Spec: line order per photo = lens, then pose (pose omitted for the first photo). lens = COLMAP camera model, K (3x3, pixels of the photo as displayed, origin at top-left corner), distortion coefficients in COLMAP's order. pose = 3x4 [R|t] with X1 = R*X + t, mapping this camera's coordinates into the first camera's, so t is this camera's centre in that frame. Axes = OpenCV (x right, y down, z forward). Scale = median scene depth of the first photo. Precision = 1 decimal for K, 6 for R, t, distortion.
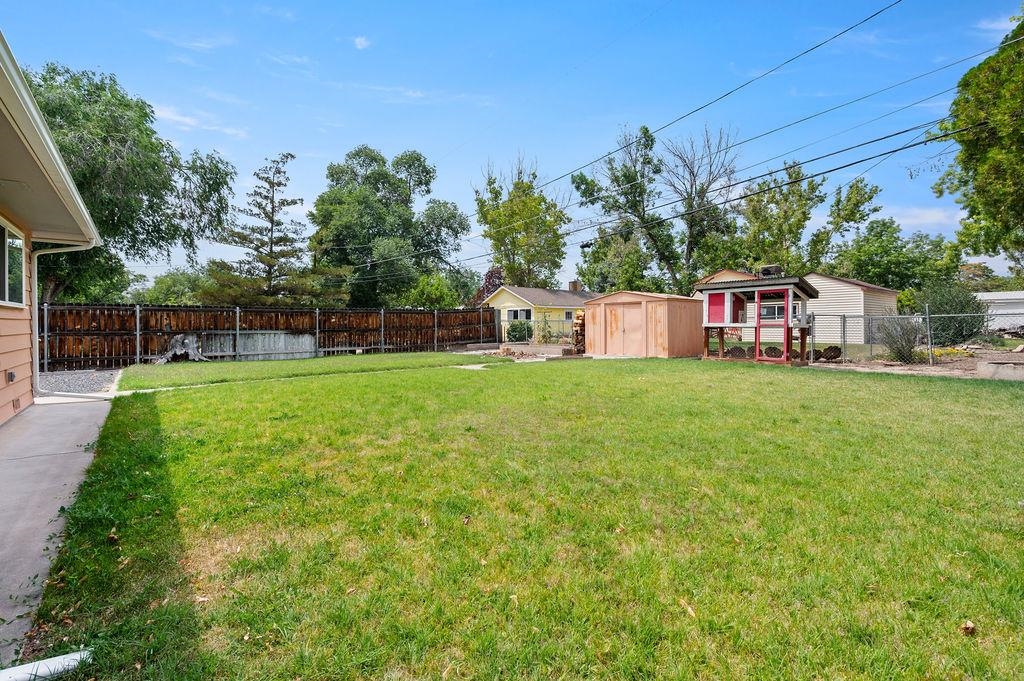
lens RADIAL K [[410.0, 0, 511.9], [0, 410.0, 332.6], [0, 0, 1]] dist [0.000693, -0.000149]
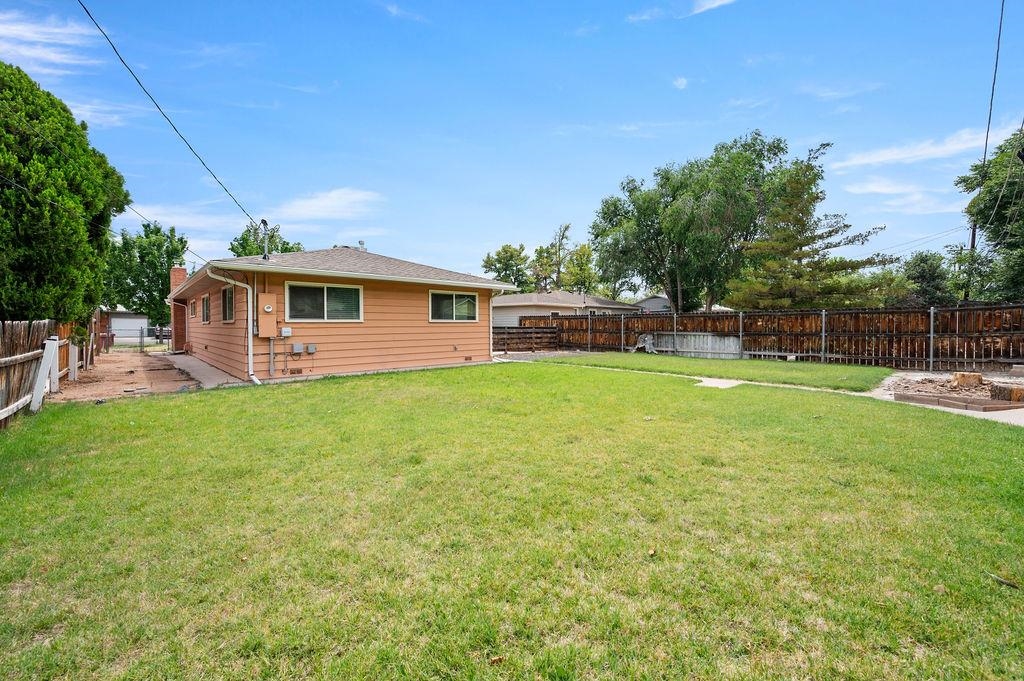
lens RADIAL K [[410.0, 0, 509.9], [0, 410.0, 334.4], [0, 0, 1]] dist [0.000693, -0.000149]
pose [[0.078932, 0.023971, -0.996592, 0.512526], [-0.021339, 0.999522, 0.022351, -0.013634], [0.996652, 0.019502, 0.079406, 0.346367]]
